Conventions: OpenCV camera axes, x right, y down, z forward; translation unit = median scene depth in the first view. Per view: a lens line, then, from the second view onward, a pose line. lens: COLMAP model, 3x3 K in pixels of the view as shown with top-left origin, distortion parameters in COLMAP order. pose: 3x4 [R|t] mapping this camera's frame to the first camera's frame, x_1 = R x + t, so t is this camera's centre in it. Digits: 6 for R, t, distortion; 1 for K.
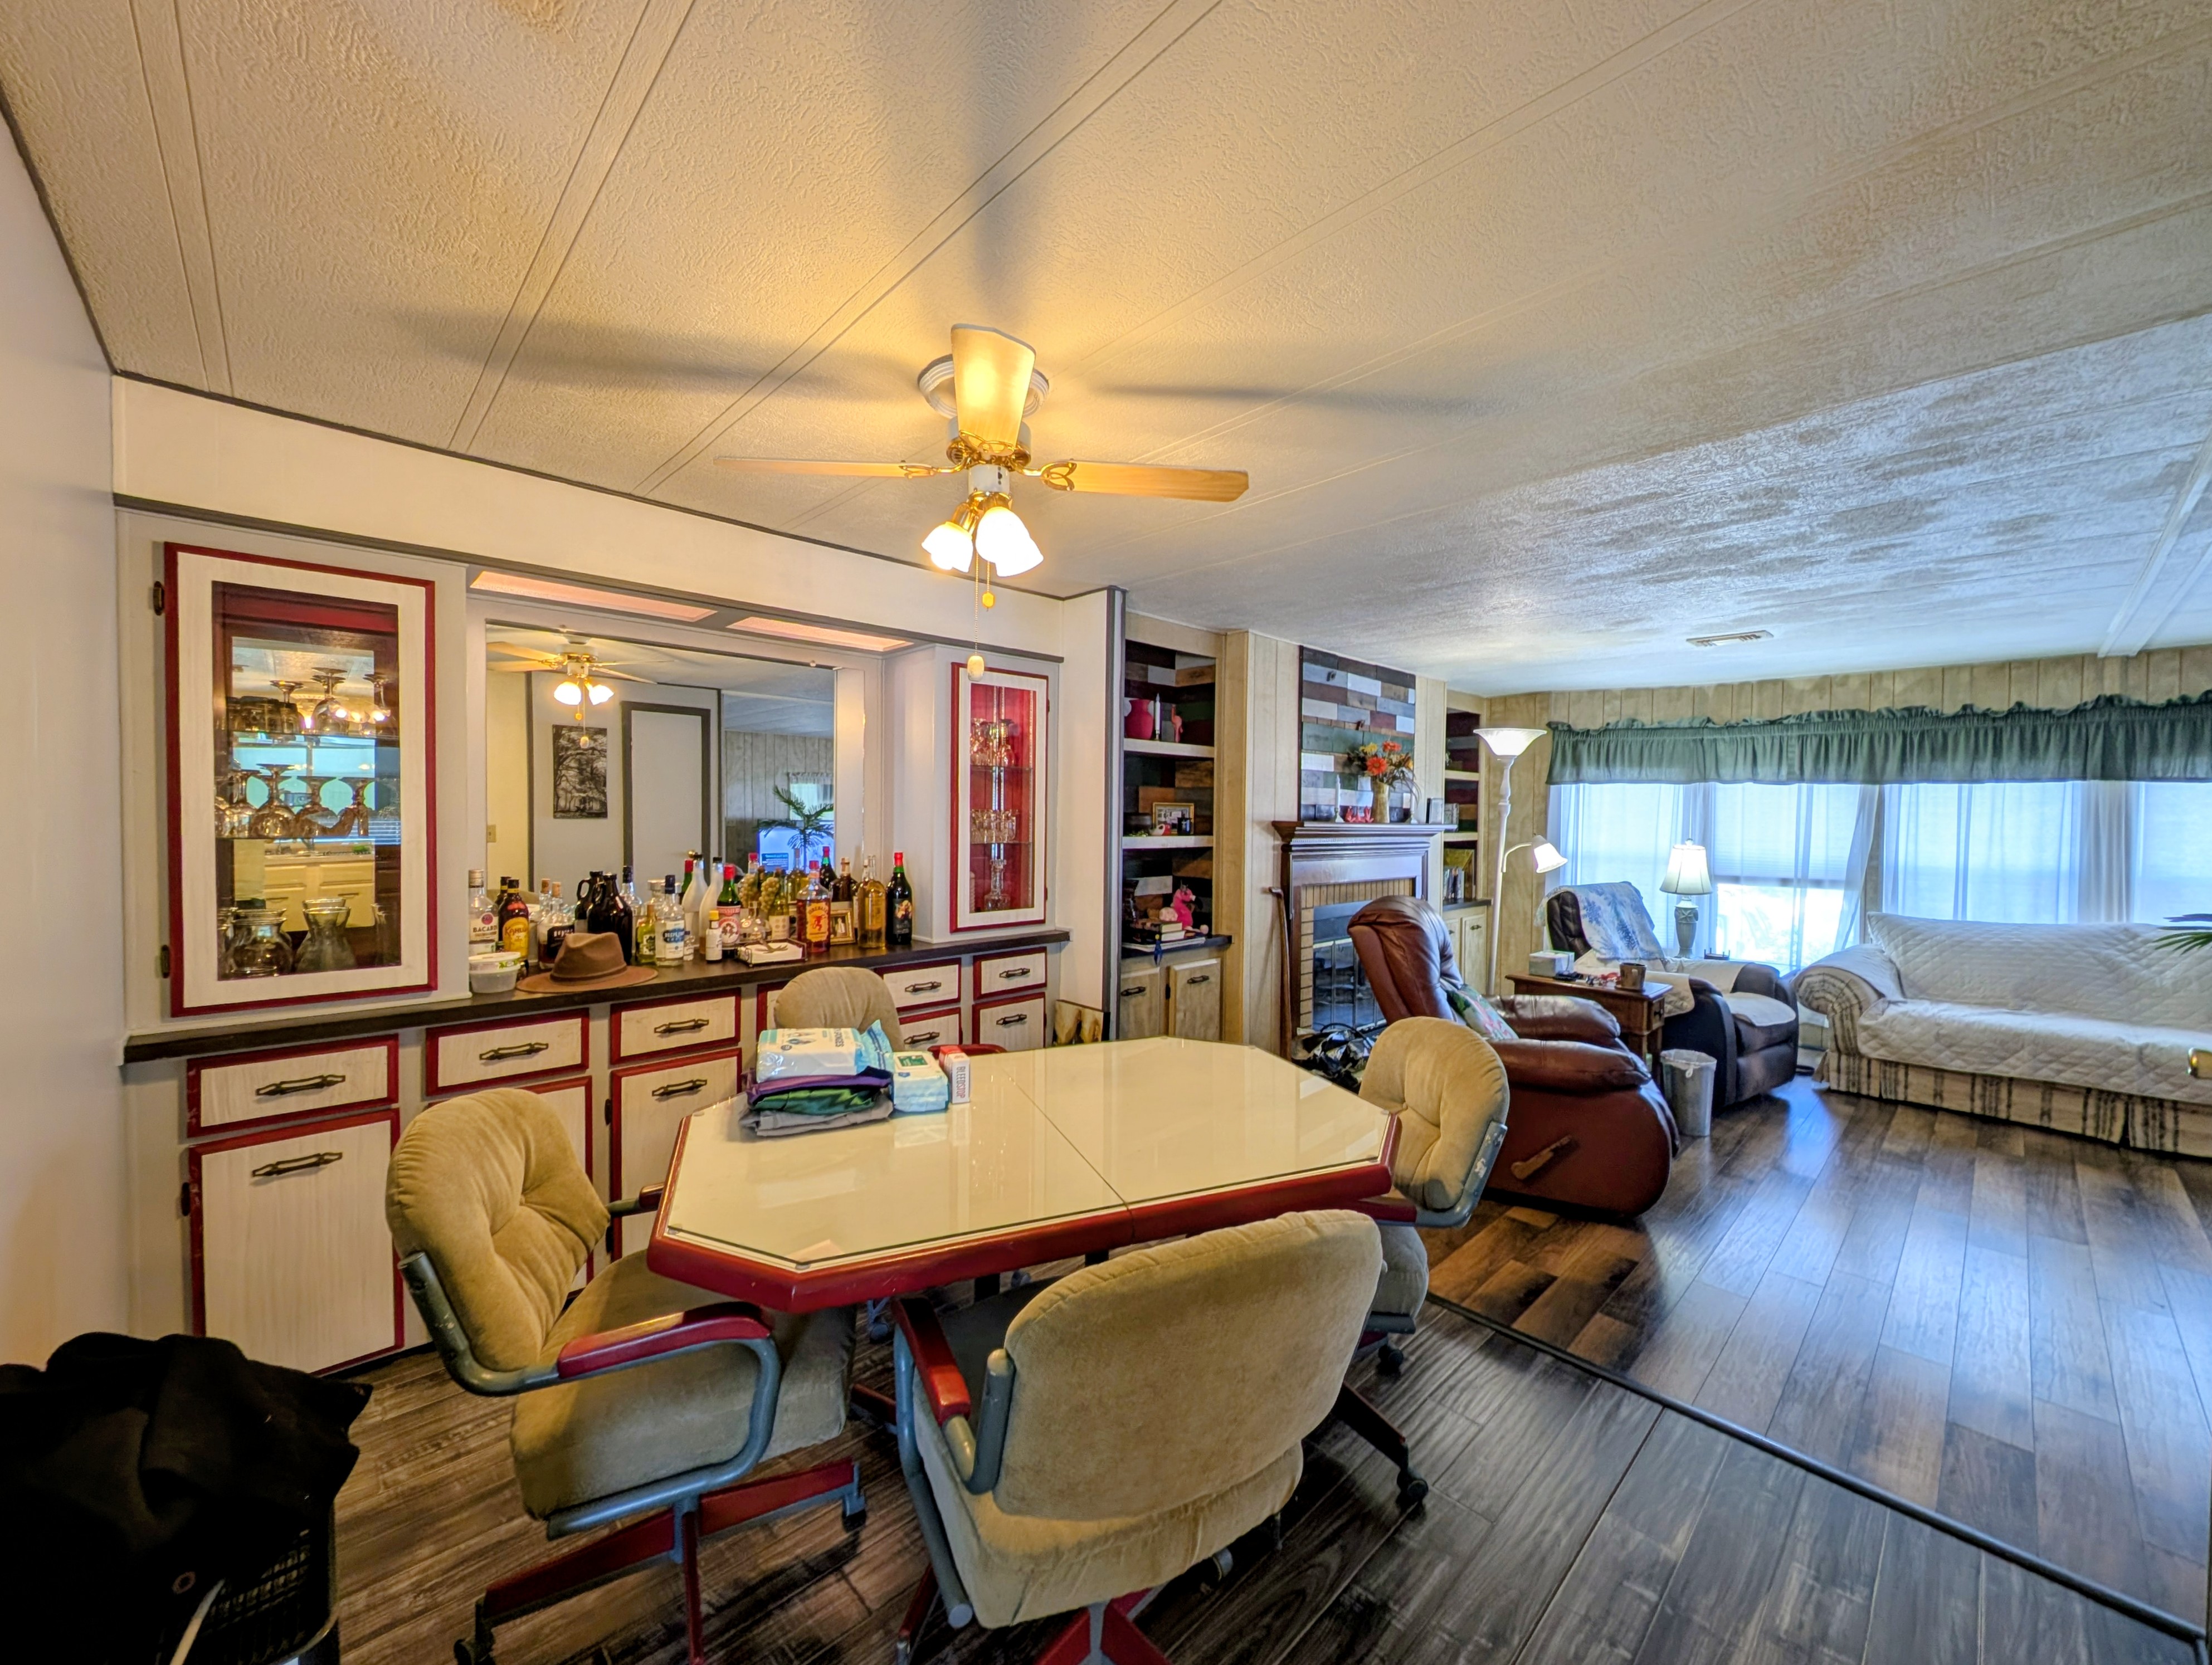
lens RADIAL K [[850.9, 0, 1103.5], [0, 850.9, 828.2], [0, 0, 1]] dist [0.007860, -0.002787]
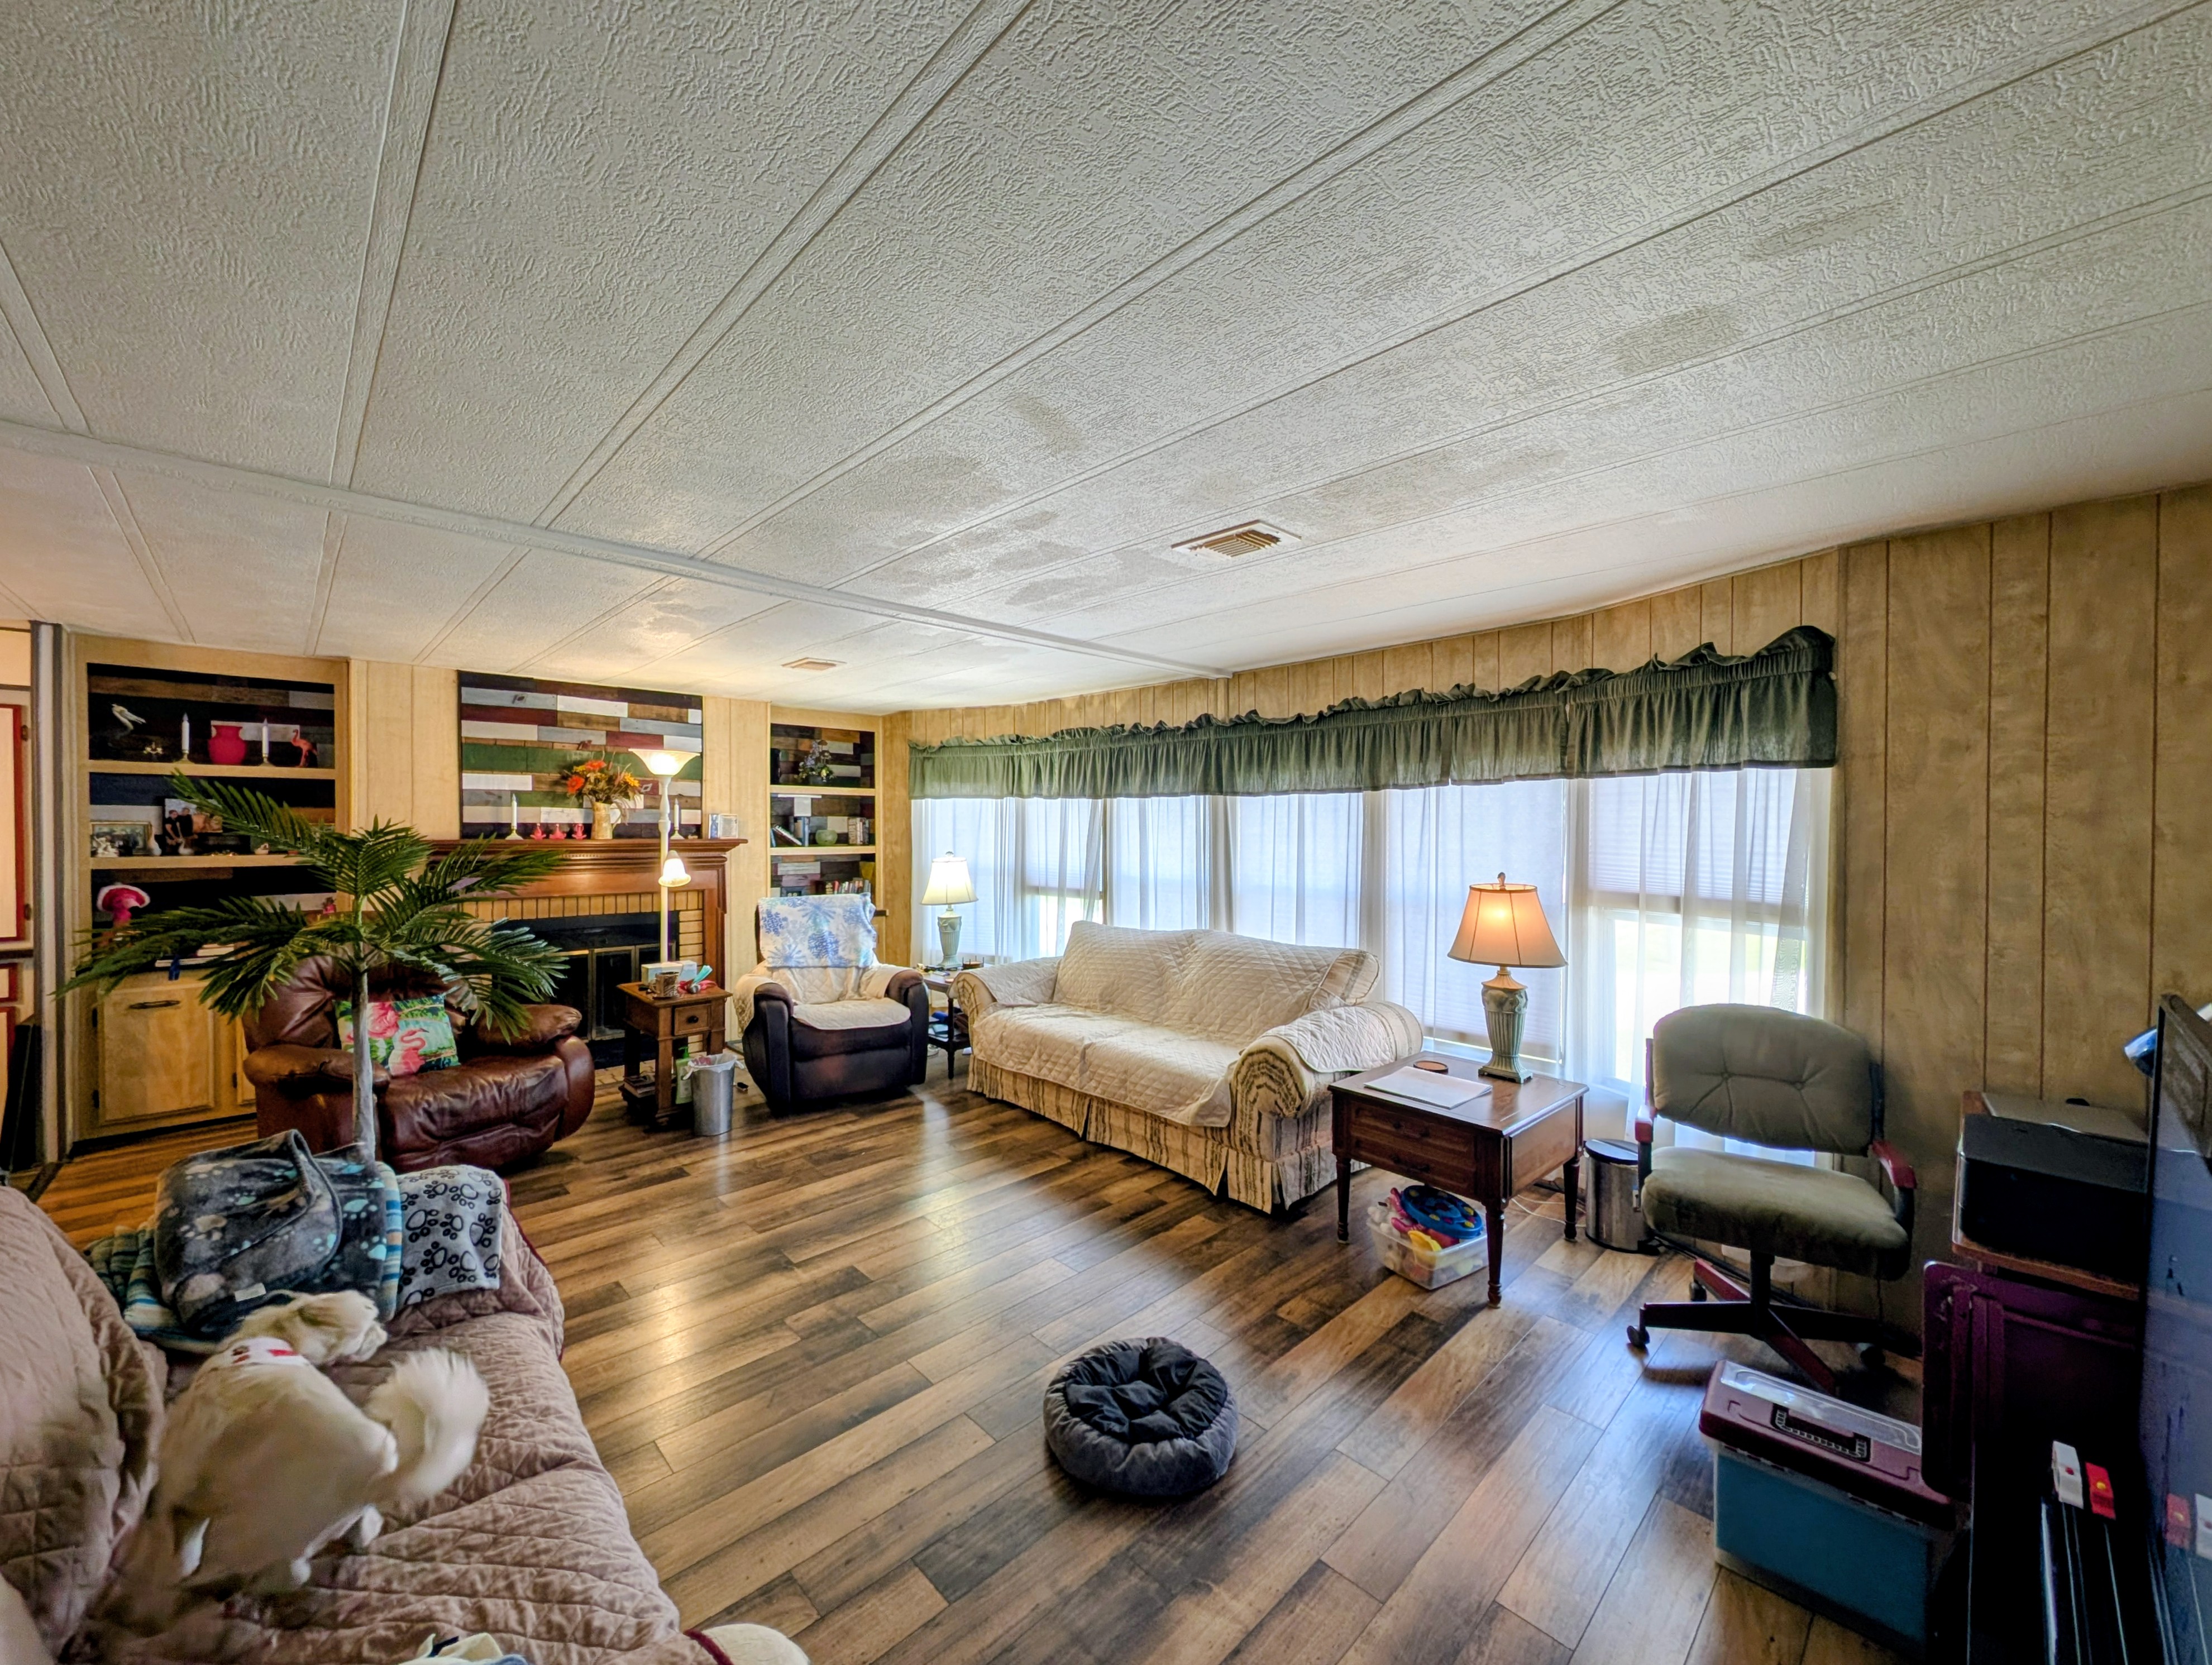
lens RADIAL K [[850.9, 0, 1103.3], [0, 850.9, 826.9], [0, 0, 1]] dist [0.007860, -0.002787]
pose [[0.999953, -0.007485, 0.006154, 0.928100], [0.007558, 0.999900, -0.011992, -0.003907], [-0.006063, 0.012038, 0.999909, -0.046195]]
